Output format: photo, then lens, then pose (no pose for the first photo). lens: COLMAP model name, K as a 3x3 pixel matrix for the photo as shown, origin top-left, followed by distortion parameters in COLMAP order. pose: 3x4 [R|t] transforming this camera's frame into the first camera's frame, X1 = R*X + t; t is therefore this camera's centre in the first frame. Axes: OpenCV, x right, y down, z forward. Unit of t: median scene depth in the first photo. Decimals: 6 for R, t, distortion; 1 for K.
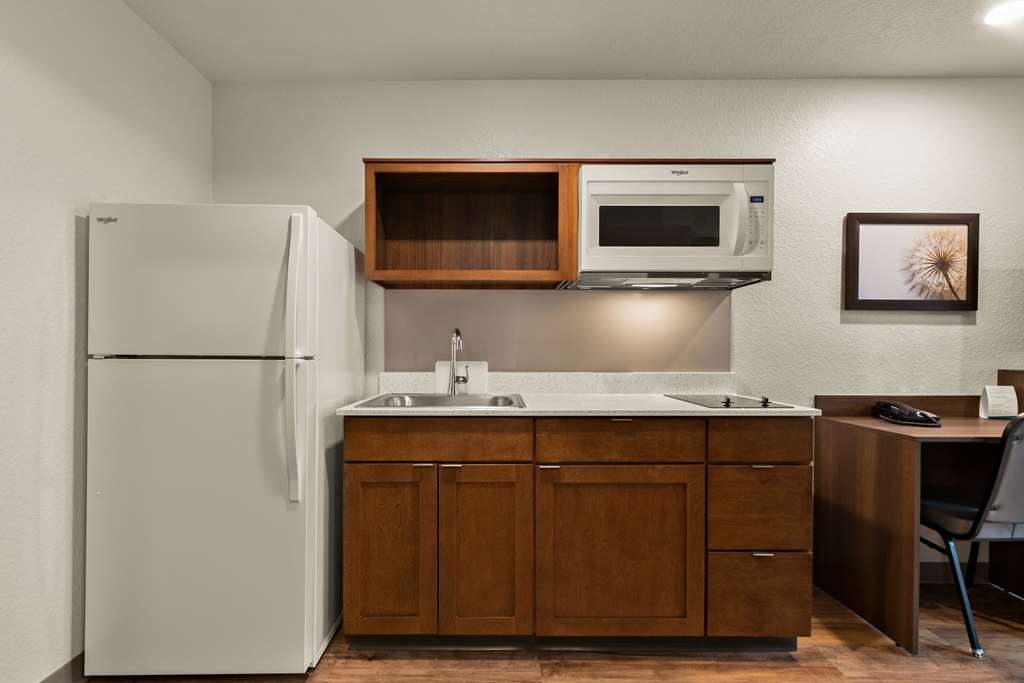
lens RADIAL K [[531.9, 0, 512.0], [0, 531.9, 341.5], [0, 0, 1]] dist [0.005671, 0.000582]
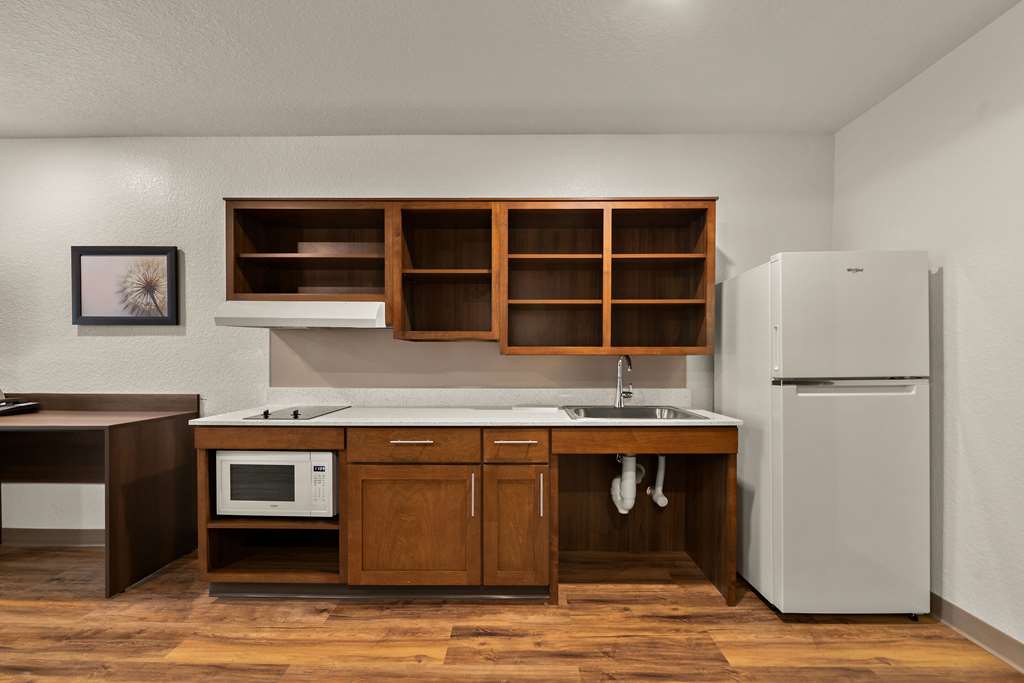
lens RADIAL K [[477.5, 0, 514.2], [0, 477.5, 379.1], [0, 0, 1]] dist [-0.001668, -0.000427]
pose [[0.999829, -0.007211, 0.017033, 1.632254], [0.006622, 0.999387, 0.034384, 0.034973], [-0.017270, -0.034265, 0.999264, -0.128088]]
